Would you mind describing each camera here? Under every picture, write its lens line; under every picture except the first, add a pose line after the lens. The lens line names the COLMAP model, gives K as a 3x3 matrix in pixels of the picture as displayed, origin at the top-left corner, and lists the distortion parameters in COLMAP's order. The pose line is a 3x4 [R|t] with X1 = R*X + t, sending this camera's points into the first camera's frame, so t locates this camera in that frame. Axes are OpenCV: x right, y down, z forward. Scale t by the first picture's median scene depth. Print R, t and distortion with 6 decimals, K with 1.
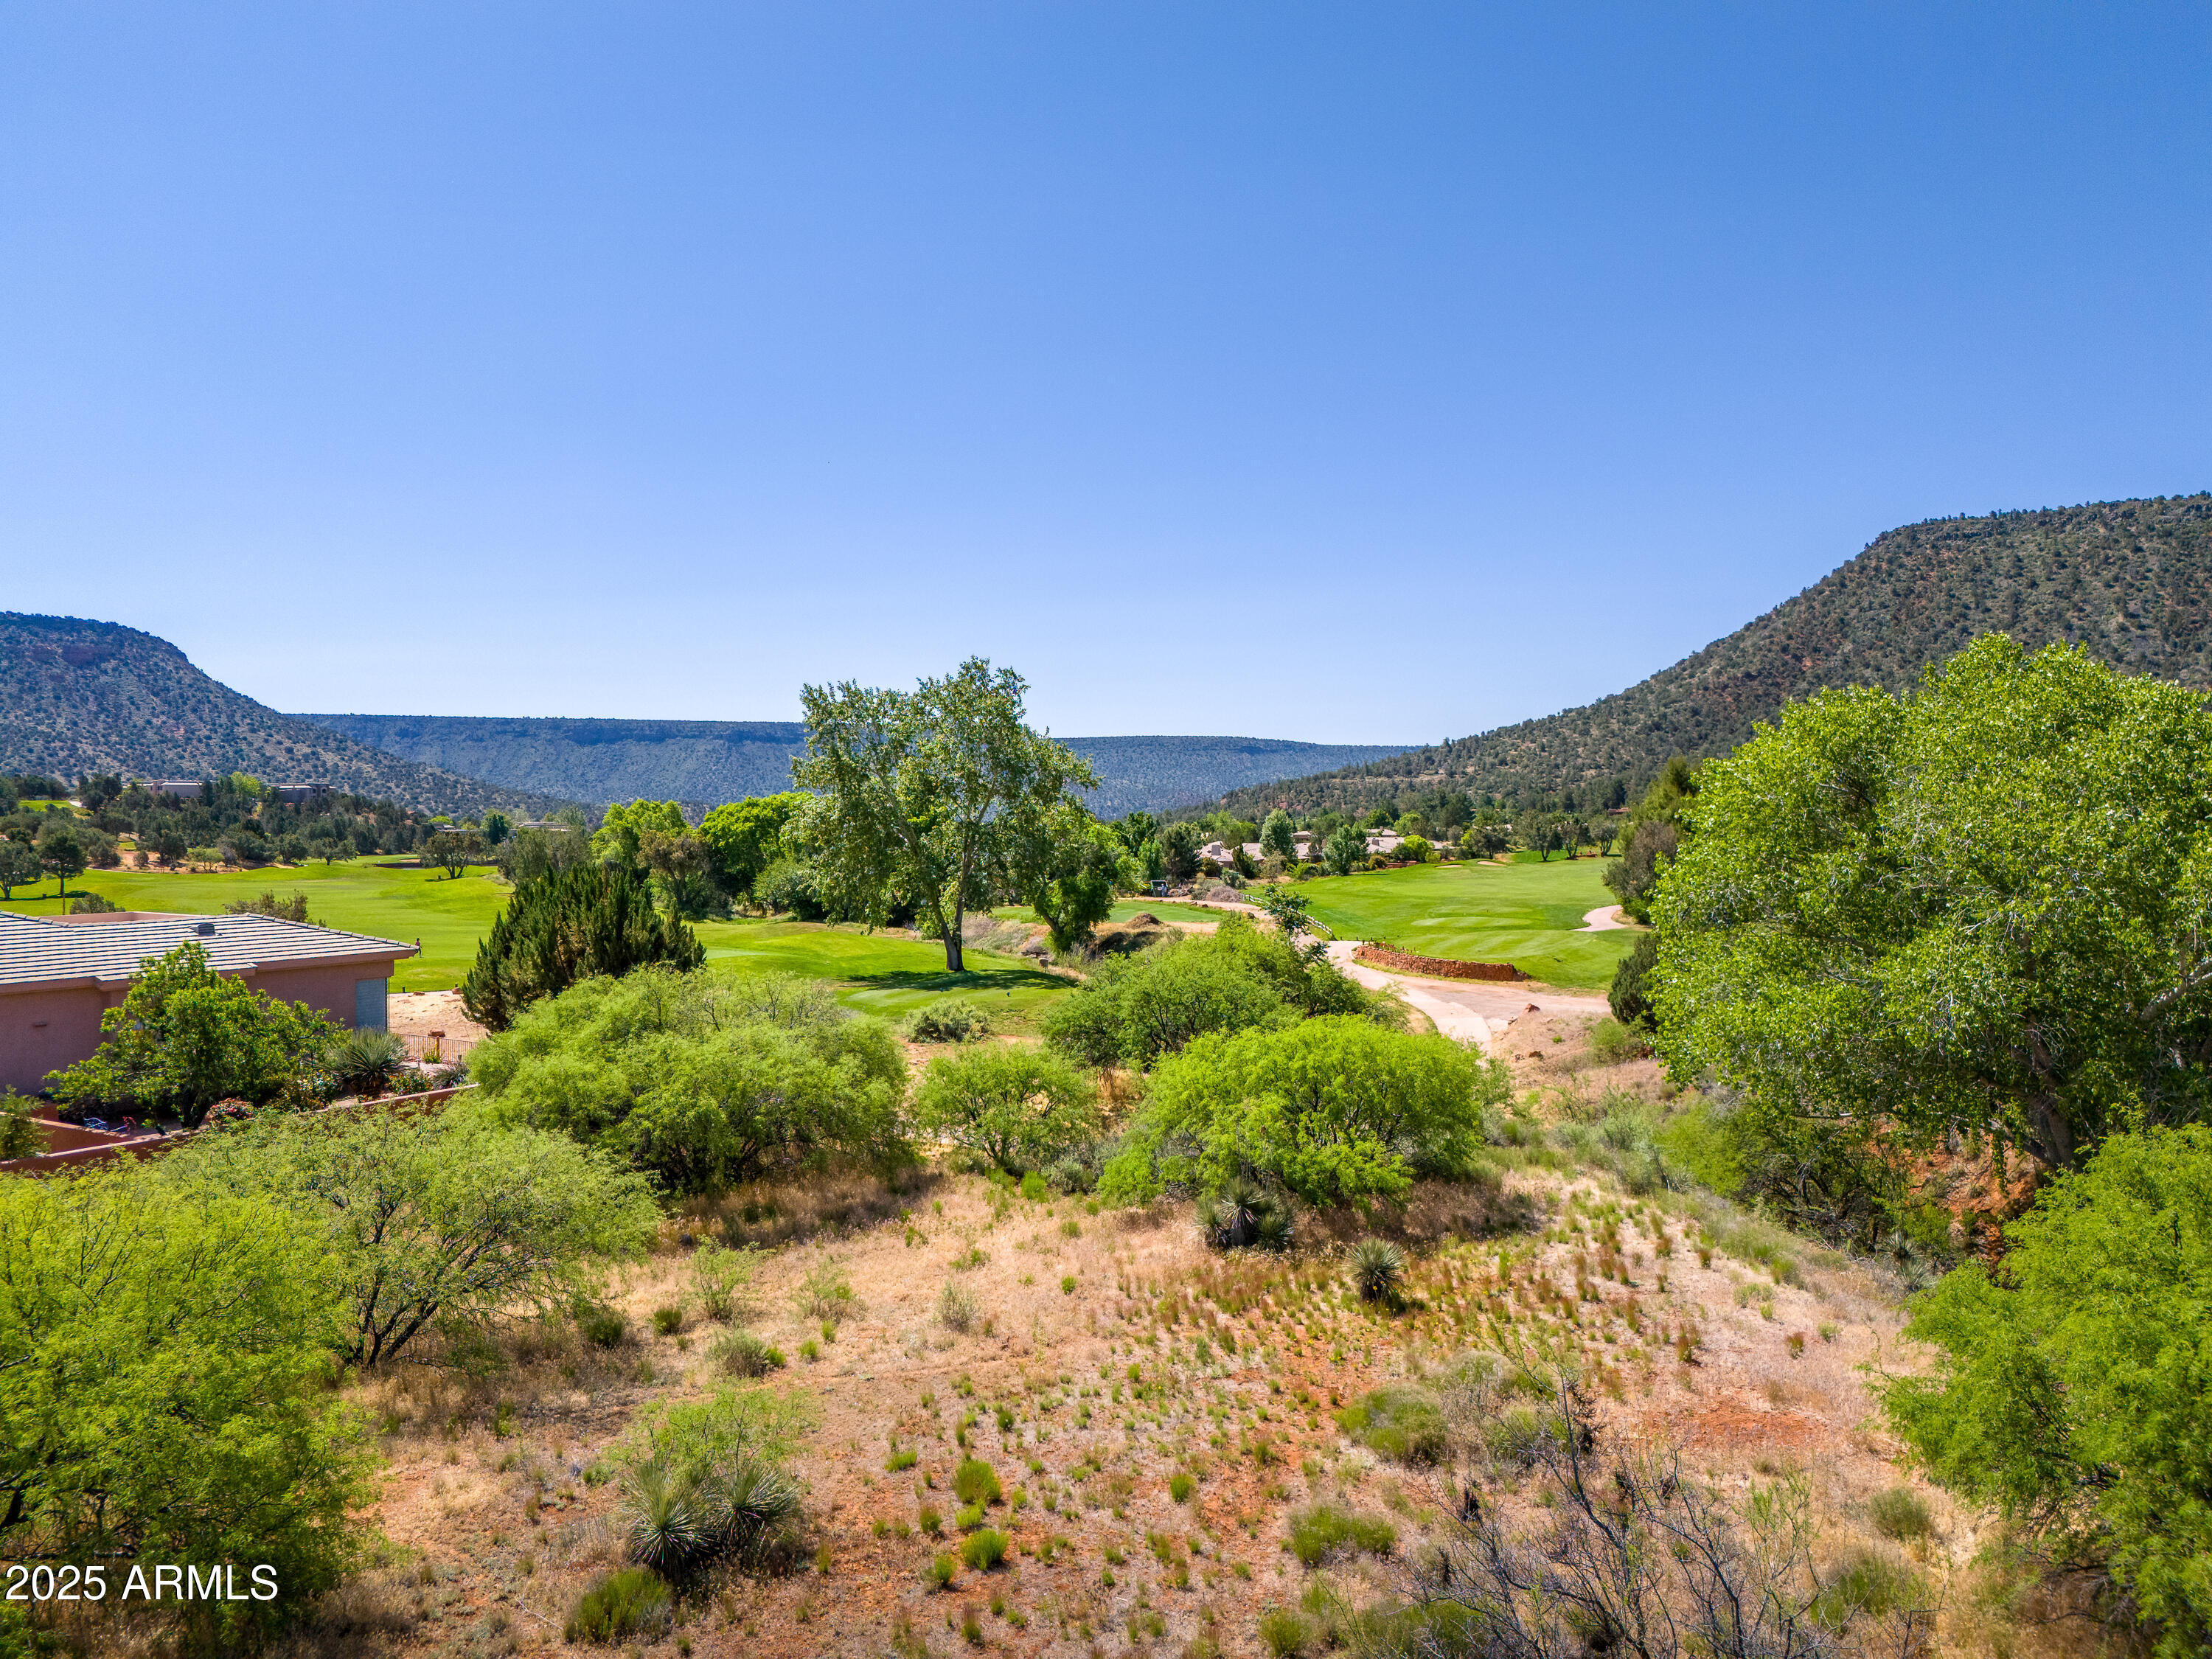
lens RADIAL K [[1618.1, 0, 1104.6], [0, 1618.1, 826.1], [0, 0, 1]] dist [0.067922, -0.065364]
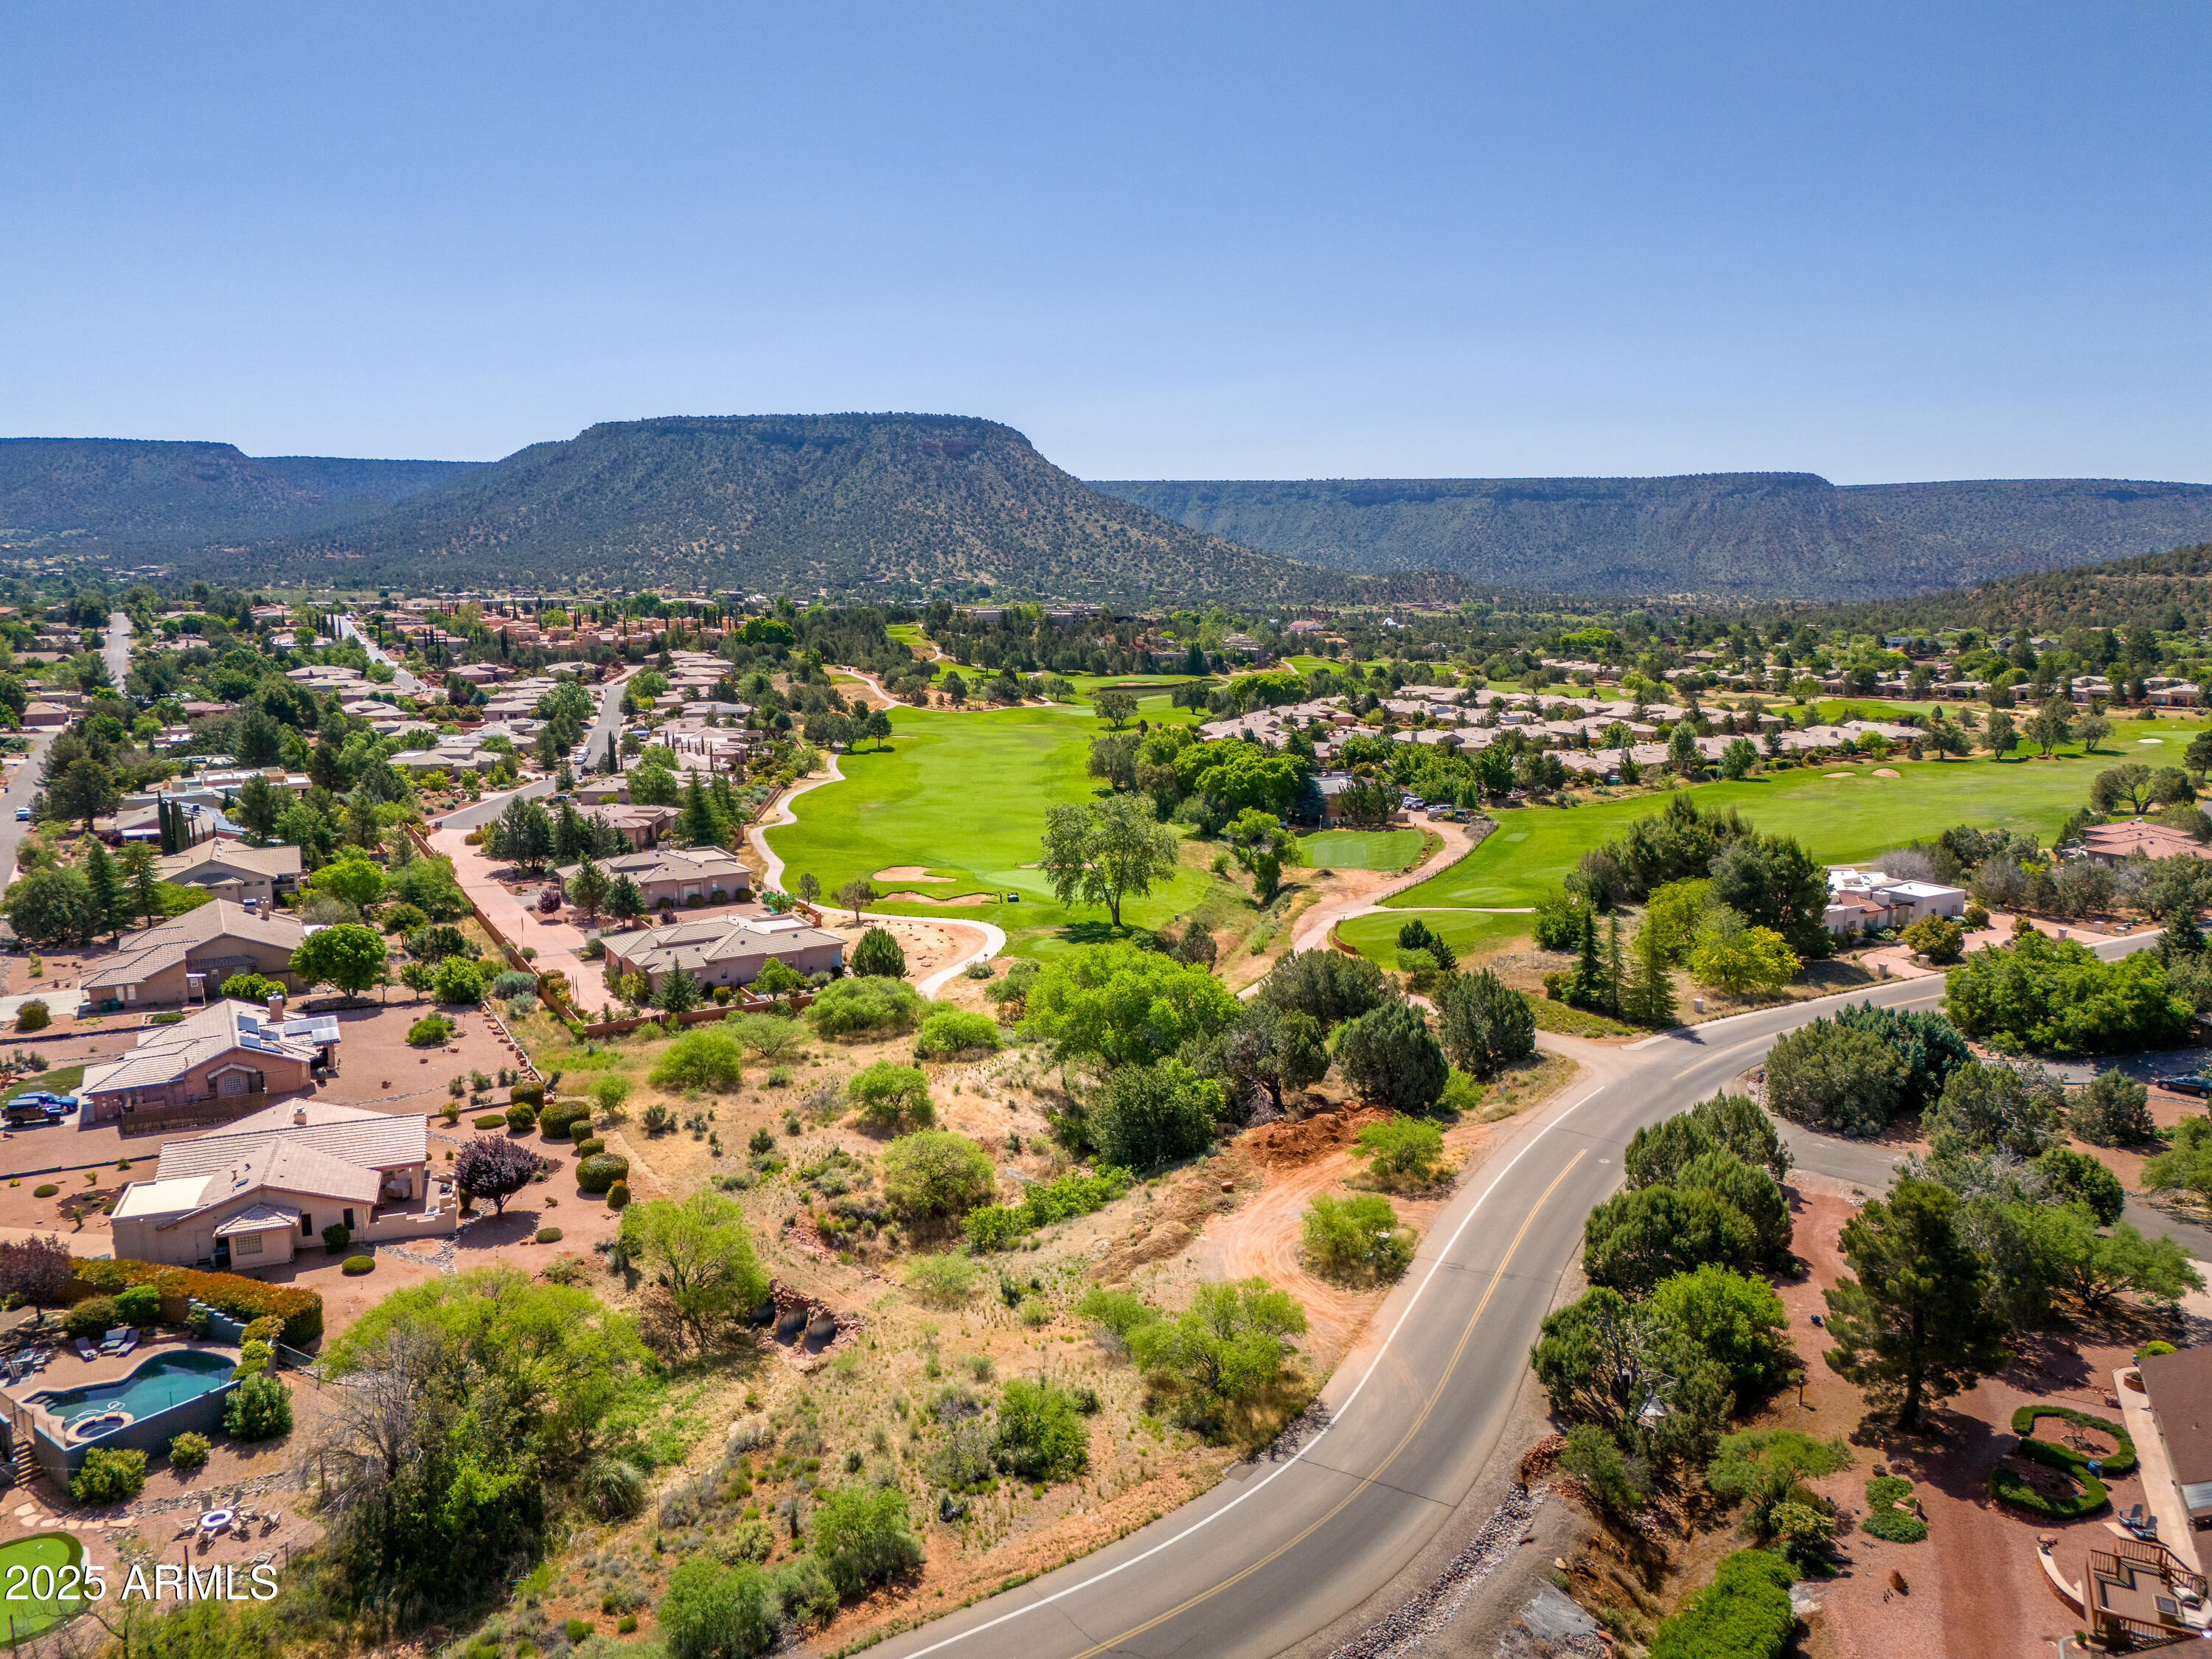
lens RADIAL K [[1611.7, 0, 1105.7], [0, 1611.7, 850.5], [0, 0, 1]] dist [0.063266, -0.051849]
pose [[0.889085, 0.085558, -0.449675, 0.213667], [-0.006955, 0.984788, 0.173620, -0.095763], [0.457689, -0.151235, 0.876156, -0.232729]]
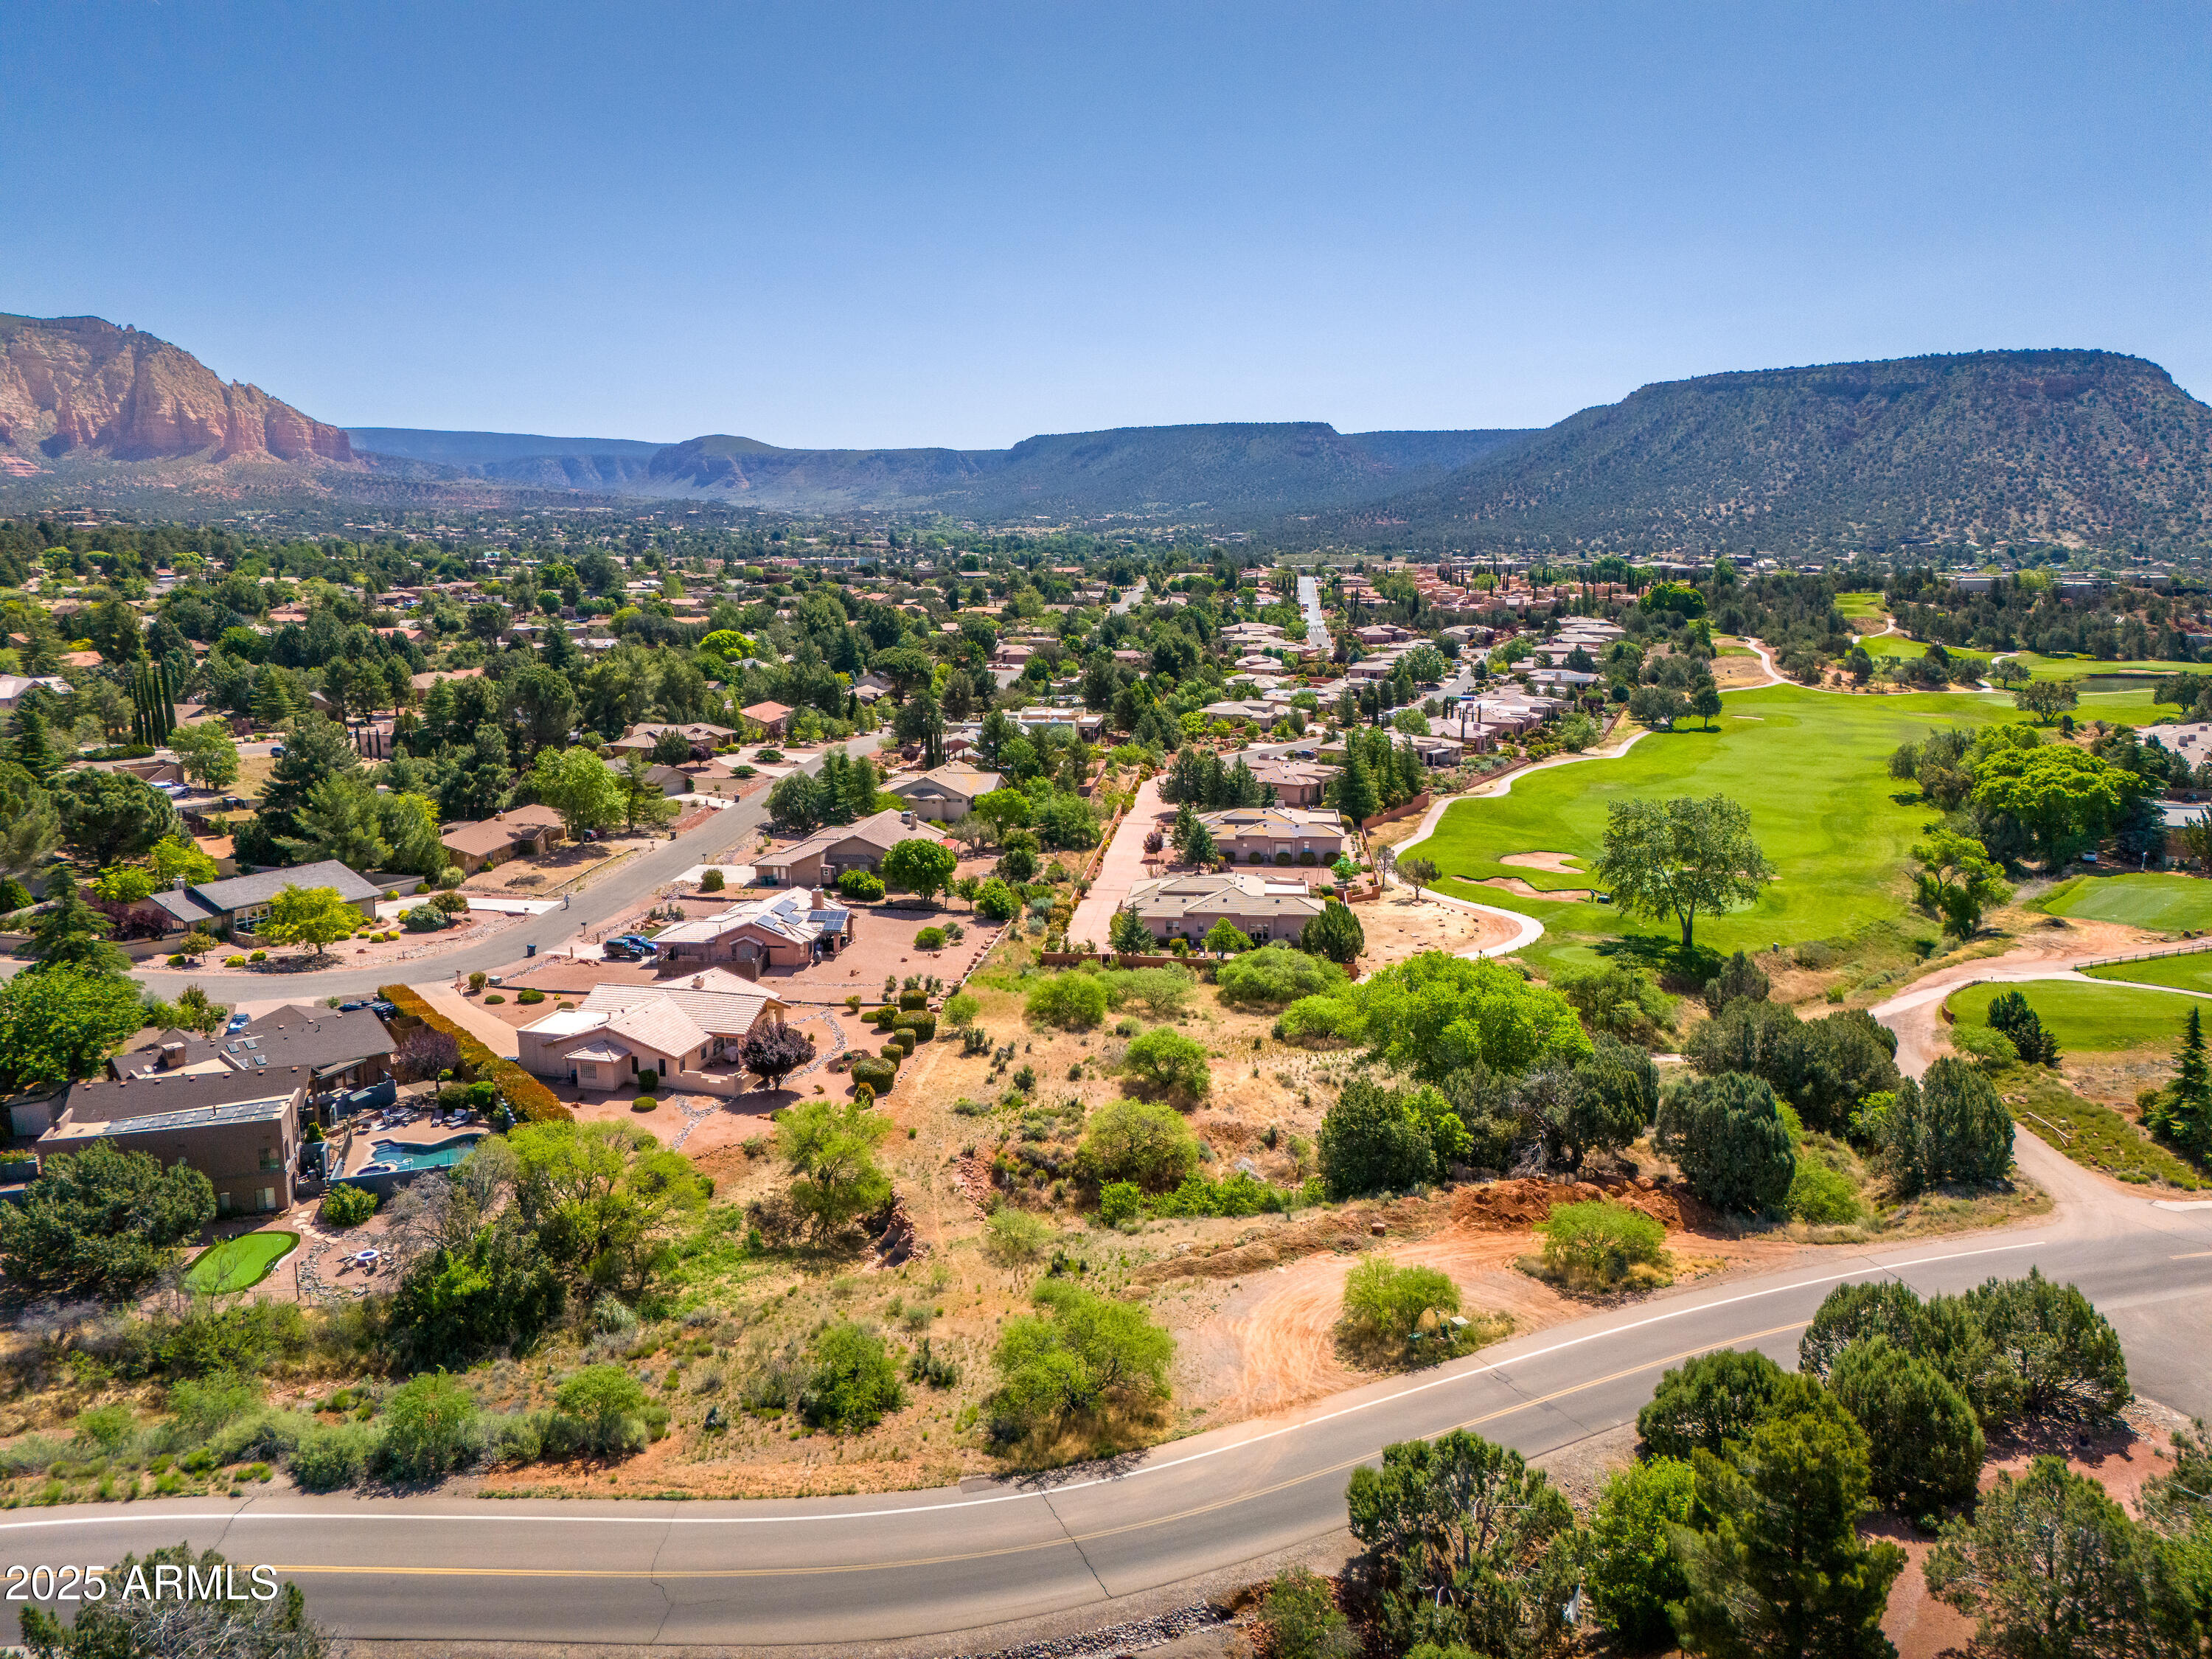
lens RADIAL K [[1611.4, 0, 1106.0], [0, 1611.4, 829.5], [0, 0, 1]] dist [0.072879, -0.054105]
pose [[0.453977, 0.169955, -0.874654, 0.309119], [-0.007033, 0.982293, 0.187220, -0.098290], [0.890985, -0.078842, 0.447134, -0.125897]]
